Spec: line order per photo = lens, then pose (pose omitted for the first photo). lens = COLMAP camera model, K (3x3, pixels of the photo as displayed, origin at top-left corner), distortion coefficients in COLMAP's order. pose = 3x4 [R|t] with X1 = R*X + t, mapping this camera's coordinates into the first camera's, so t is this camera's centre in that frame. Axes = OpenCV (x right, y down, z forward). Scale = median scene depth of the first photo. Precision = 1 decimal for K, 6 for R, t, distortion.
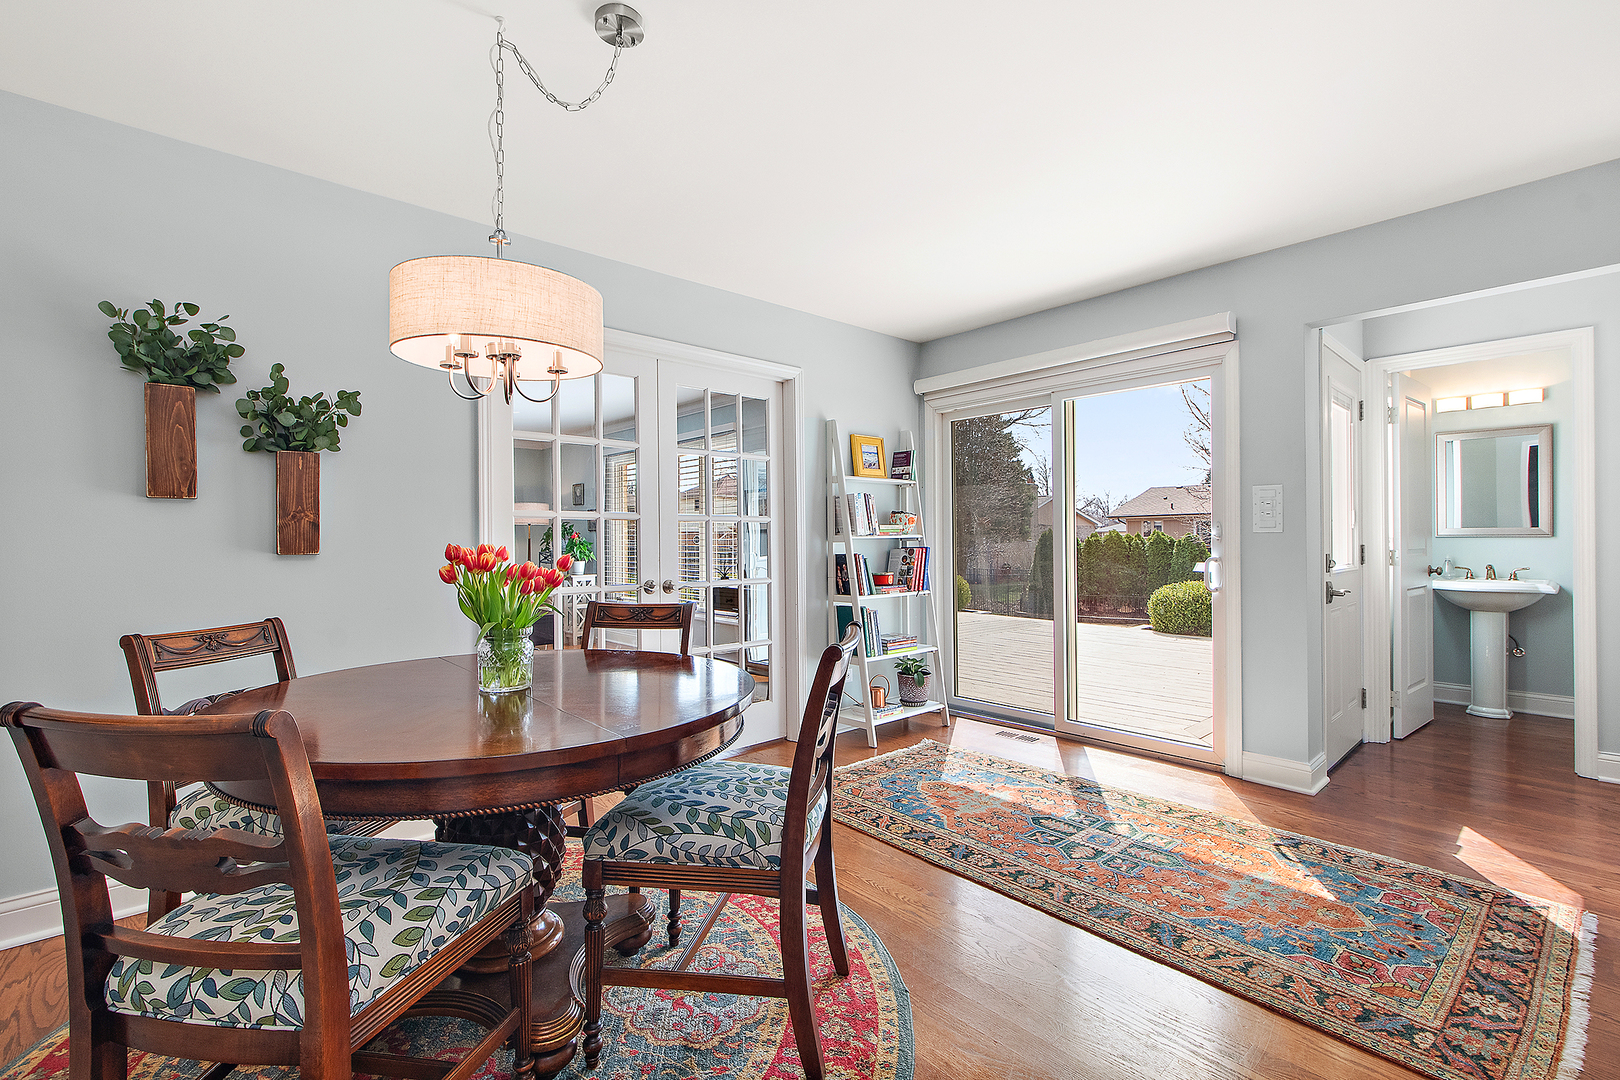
lens RADIAL K [[704.6, 0, 810.0], [0, 704.6, 540.0], [0, 0, 1]] dist [0.000240, 0.000059]
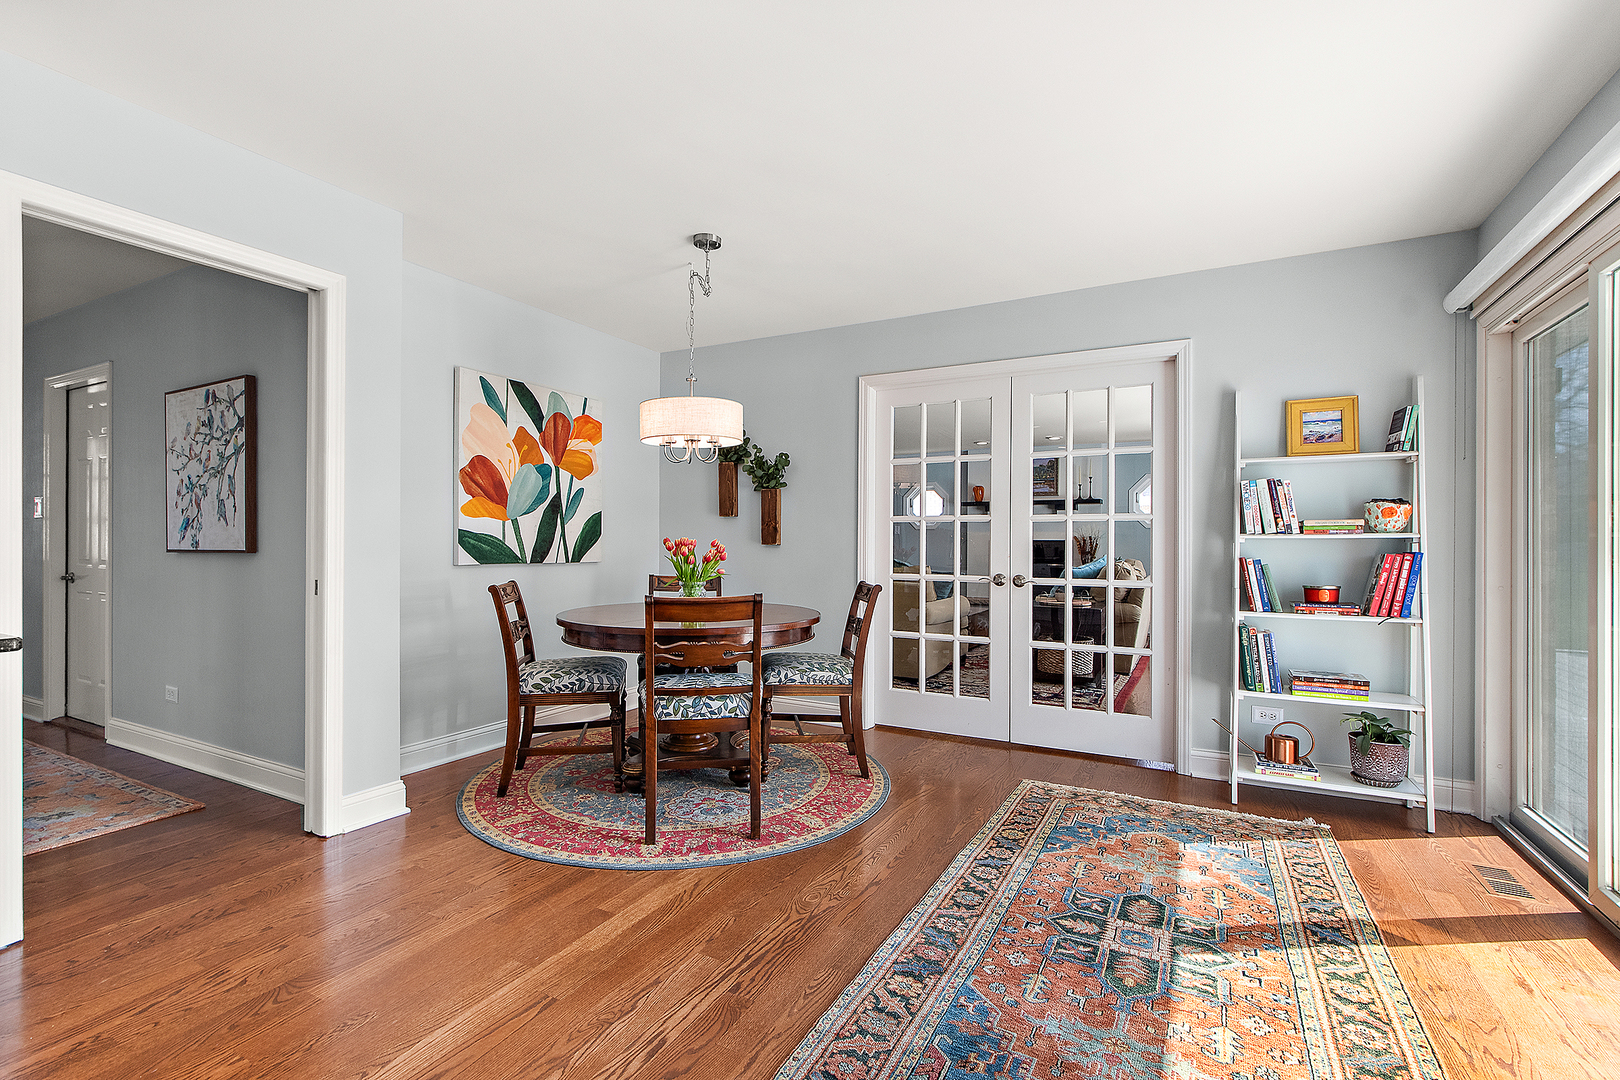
lens RADIAL K [[715.3, 0, 806.6], [0, 715.3, 546.8], [0, 0, 1]] dist [-0.002924, -0.001429]
pose [[0.356255, 0.012223, -0.934309, 0.734893], [-0.009257, 0.999912, 0.009551, 0.004872], [0.934343, 0.005246, 0.356336, 0.298361]]
